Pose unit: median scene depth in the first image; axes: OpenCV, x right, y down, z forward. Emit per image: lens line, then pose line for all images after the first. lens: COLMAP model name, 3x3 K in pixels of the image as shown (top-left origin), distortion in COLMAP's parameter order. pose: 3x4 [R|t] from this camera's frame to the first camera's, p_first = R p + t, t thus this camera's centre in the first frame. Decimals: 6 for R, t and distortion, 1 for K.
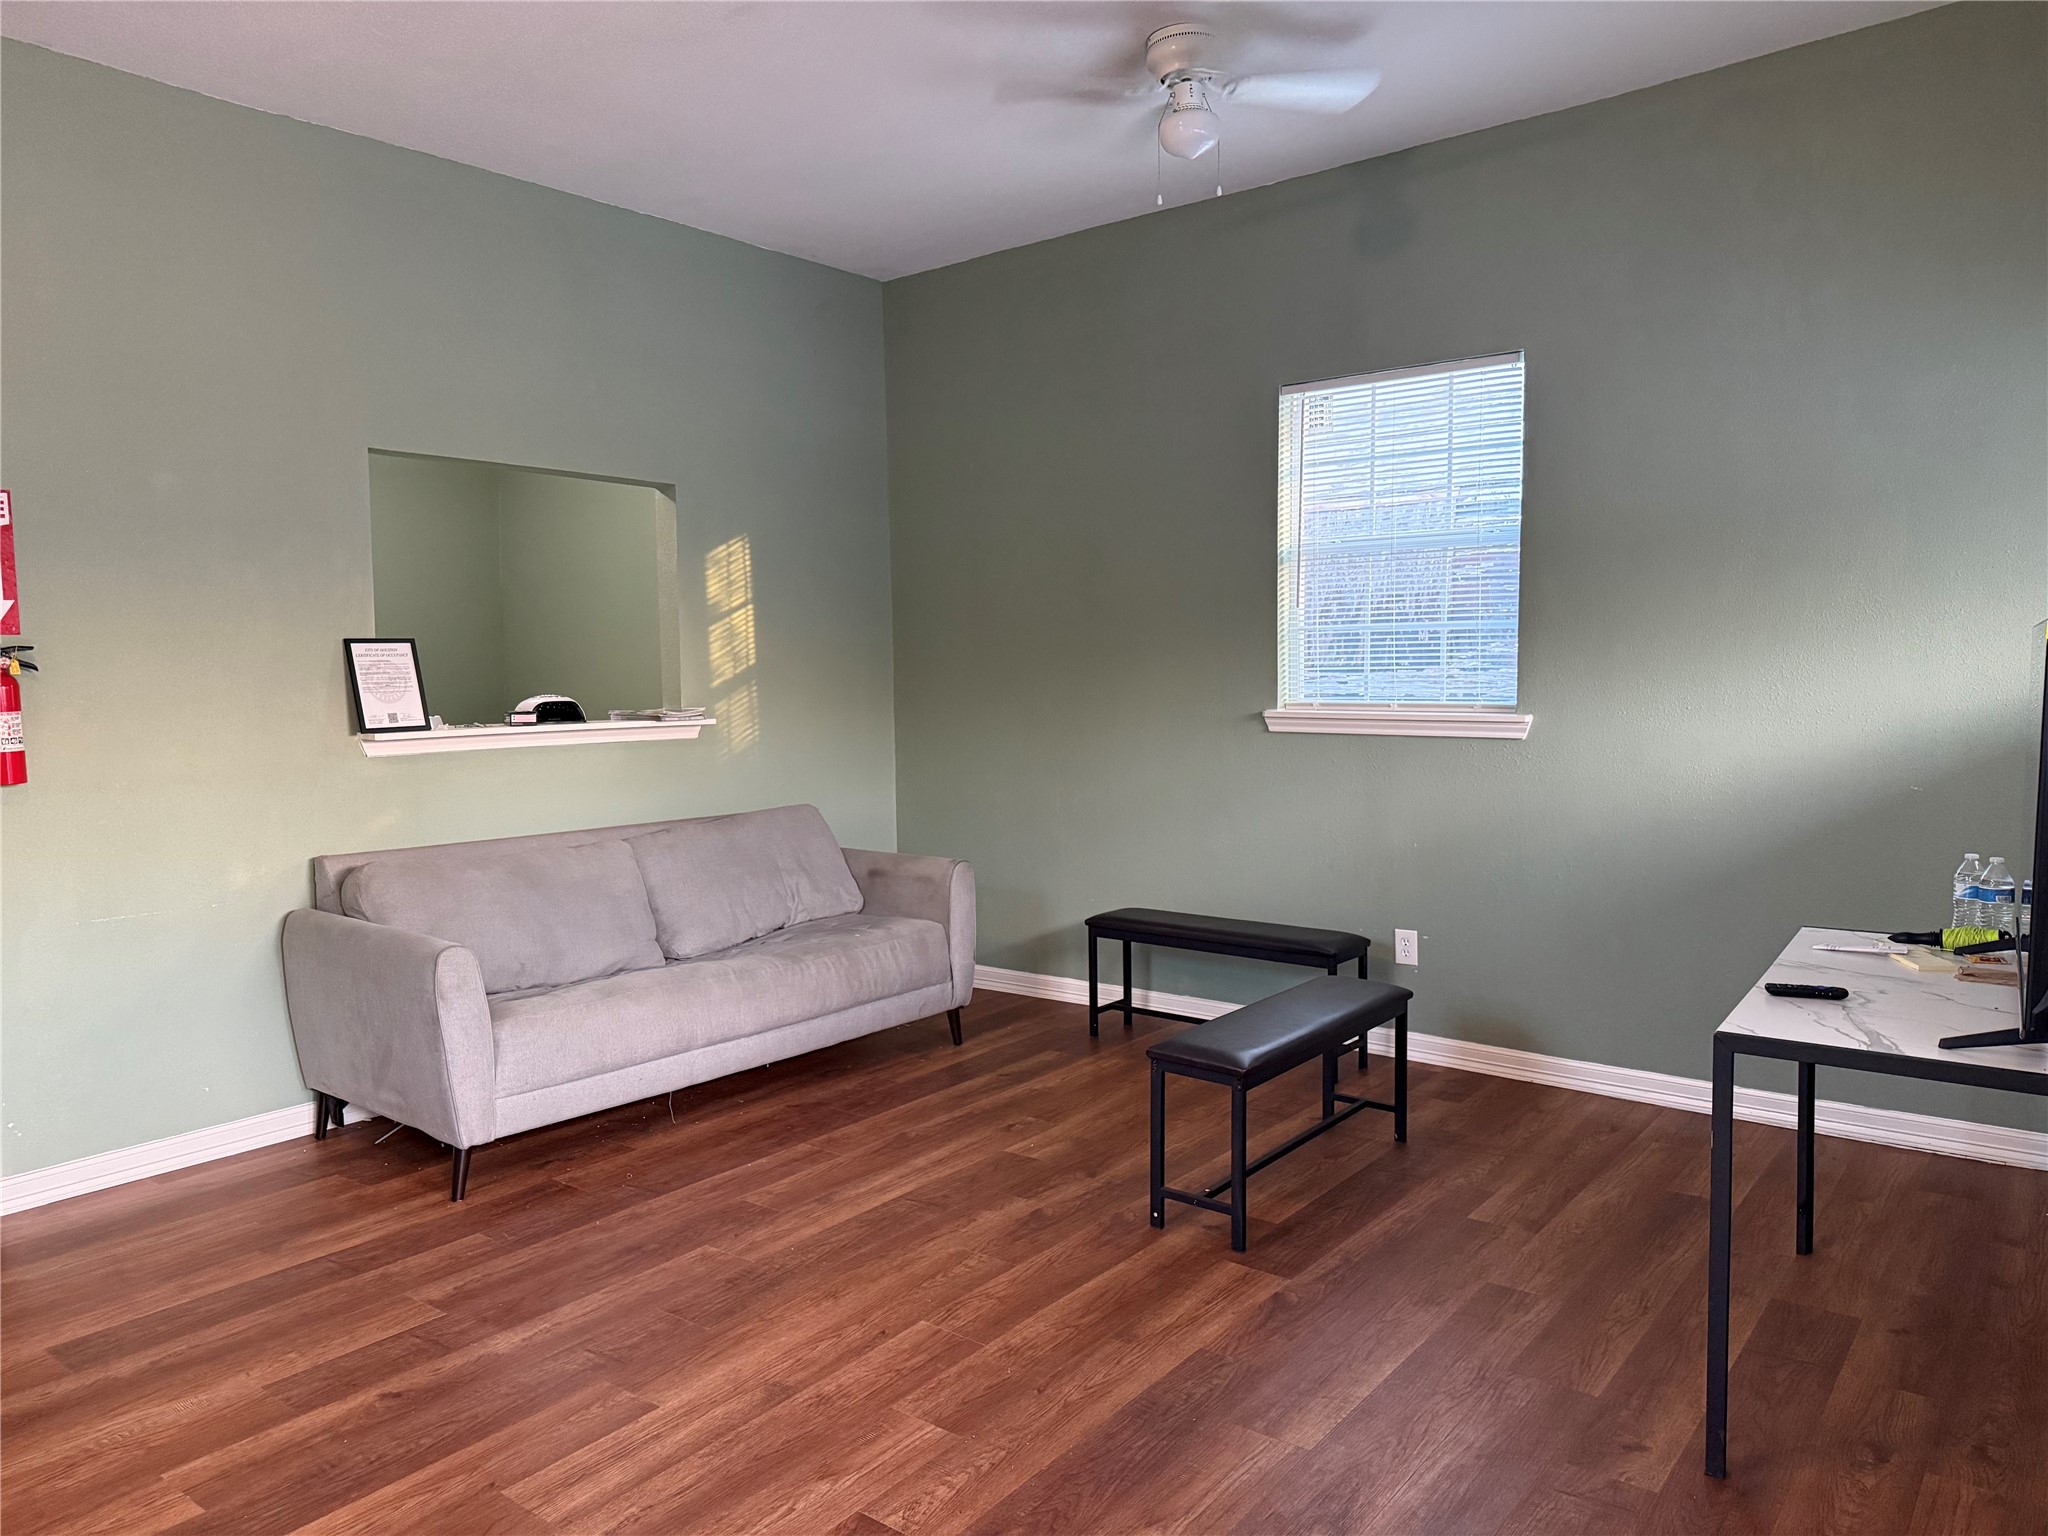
lens RADIAL K [[1430.6, 0, 1028.5], [0, 1430.6, 774.0], [0, 0, 1]] dist [0.084252, -0.103394]
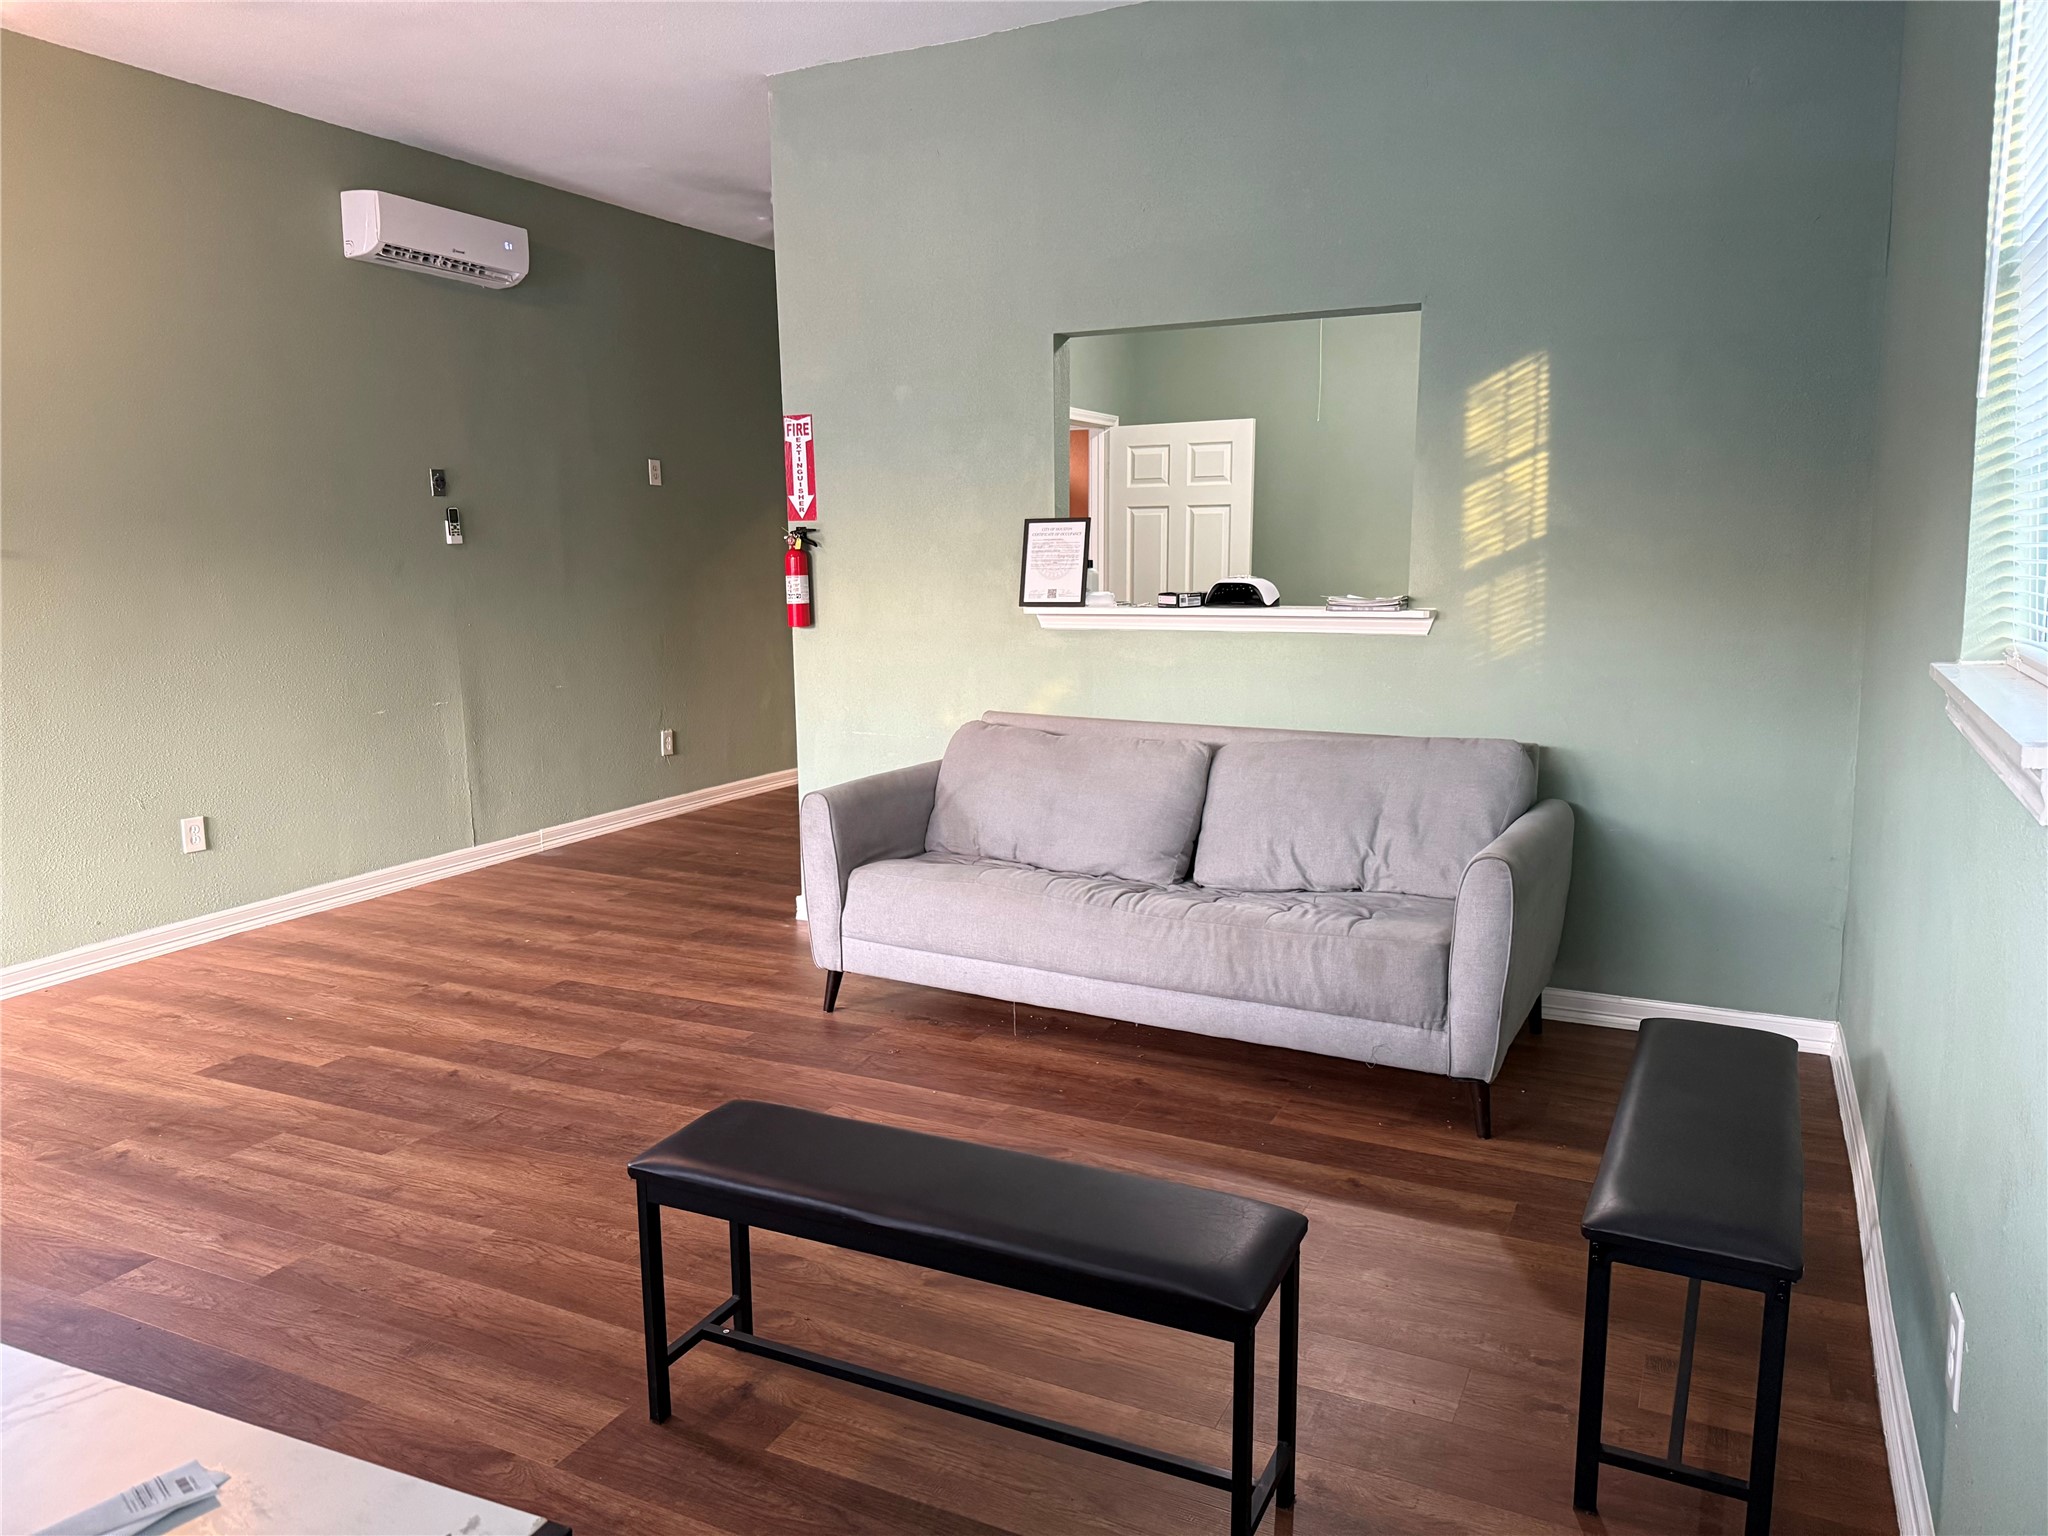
lens RADIAL K [[1430.6, 0, 1030.1], [0, 1430.6, 788.2], [0, 0, 1]] dist [0.084252, -0.103394]
pose [[0.195349, 0.174016, -0.965172, 0.632799], [-0.069206, 0.984125, 0.163426, -0.071826], [0.978289, 0.034871, 0.204291, 0.811236]]
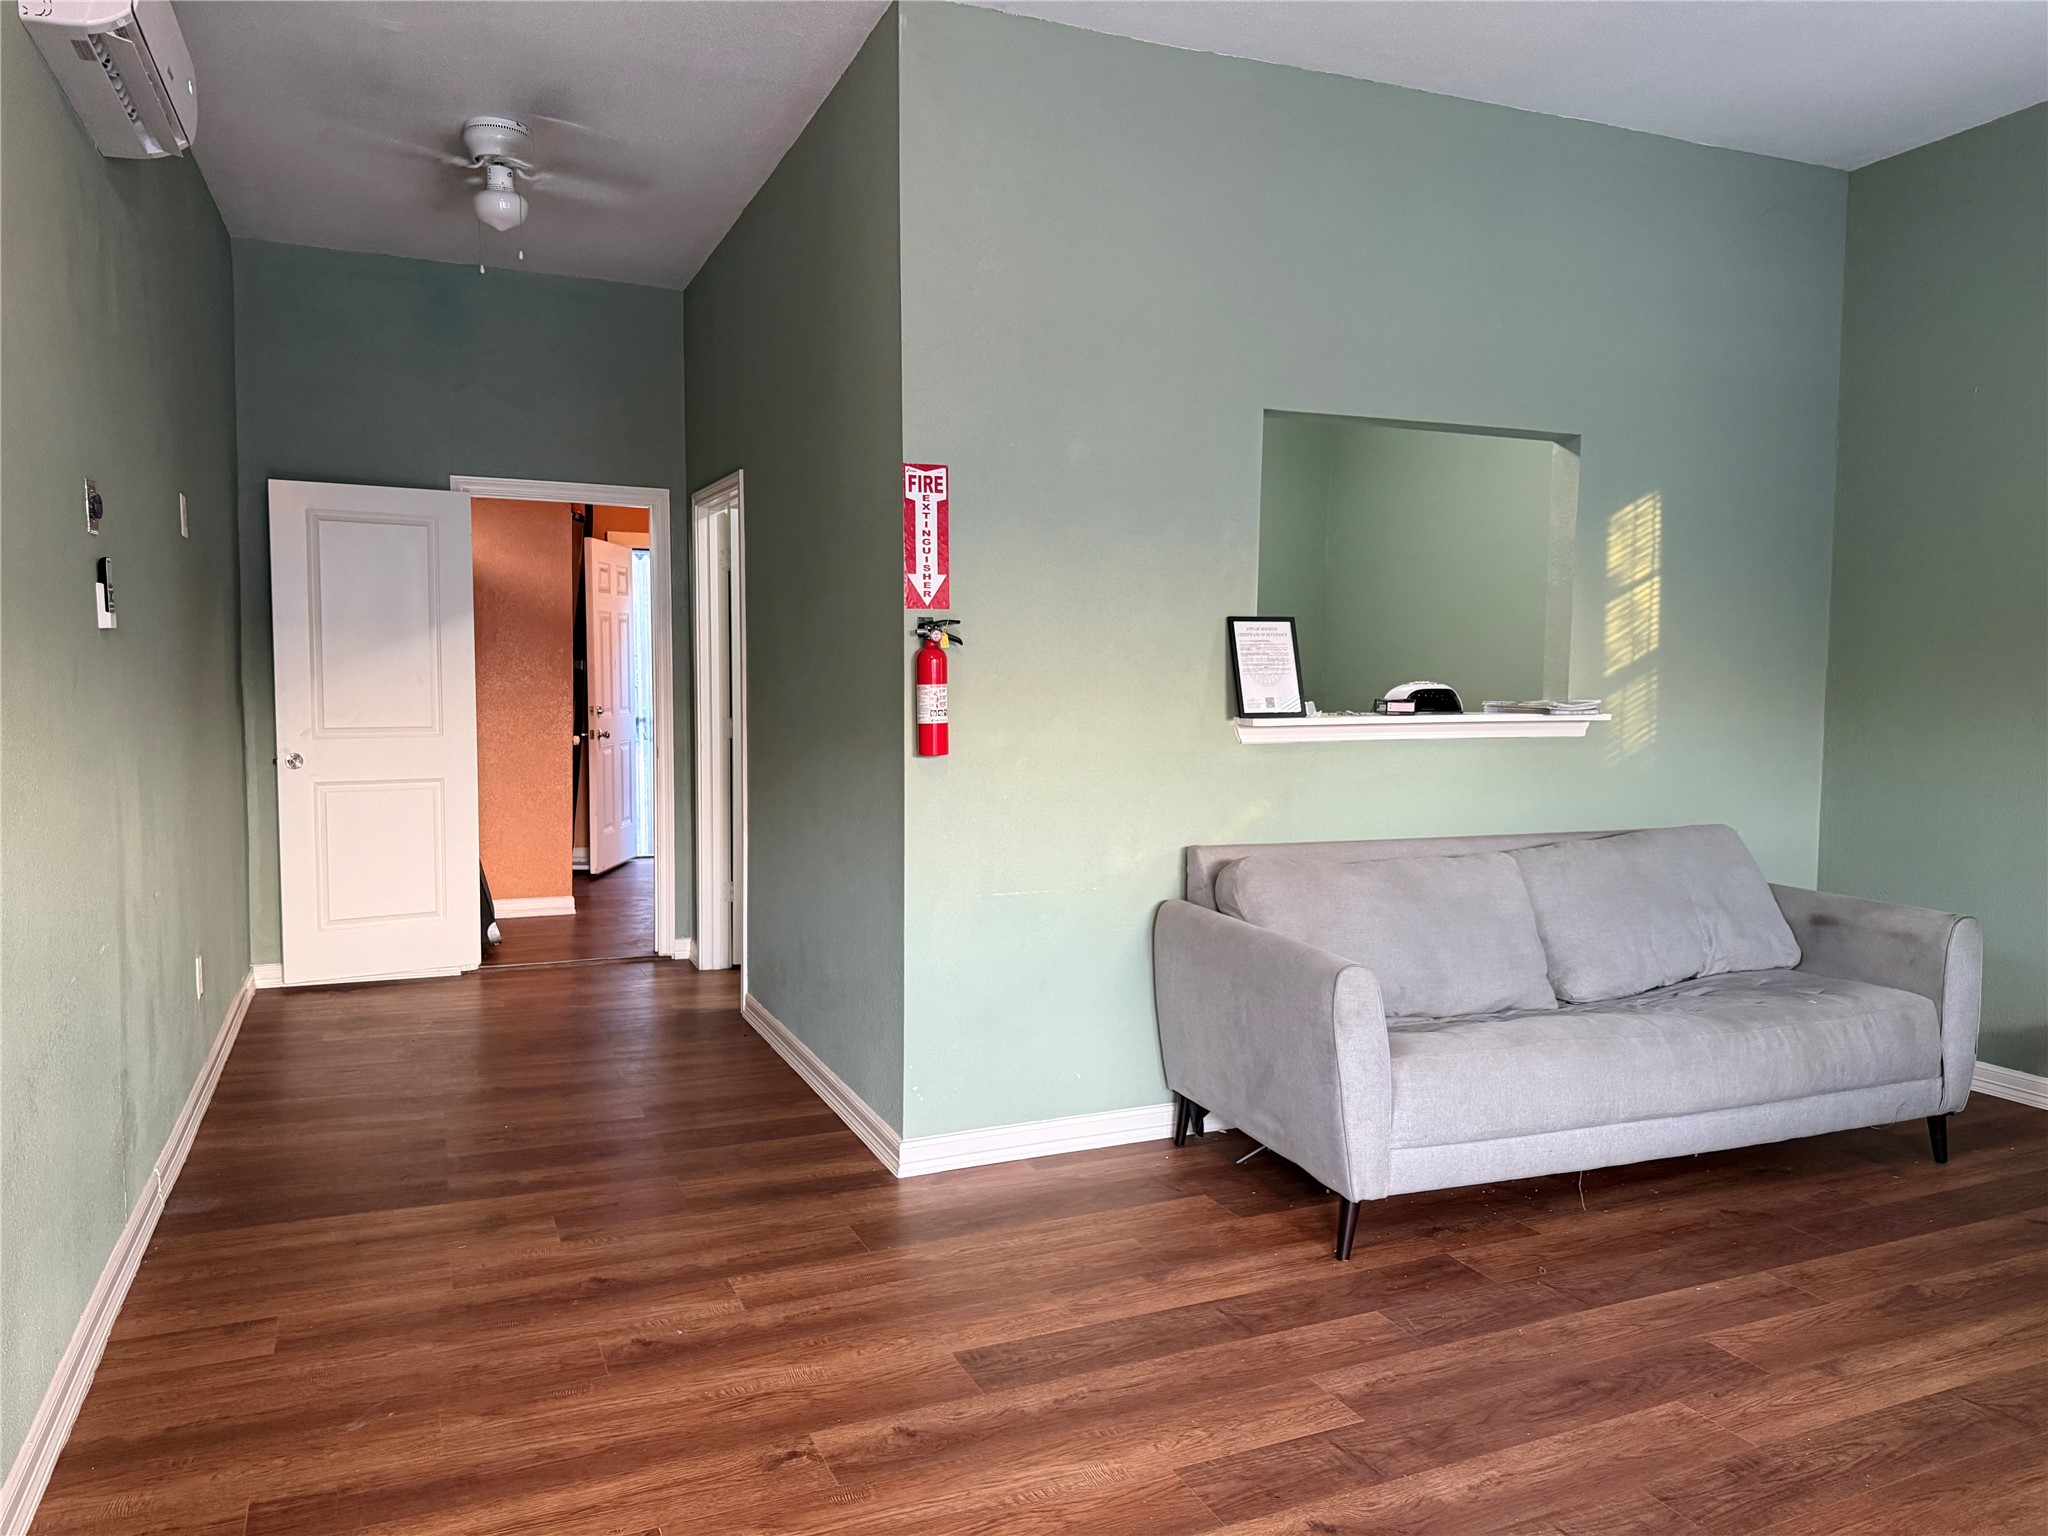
lens RADIAL K [[1430.6, 0, 1024.0], [0, 1430.6, 776.8], [0, 0, 1]] dist [0.084252, -0.103394]
pose [[0.875615, 0.052510, -0.480148, -0.141512], [-0.051450, 0.998557, 0.015379, 0.002807], [0.480262, 0.011238, 0.877053, 0.130768]]
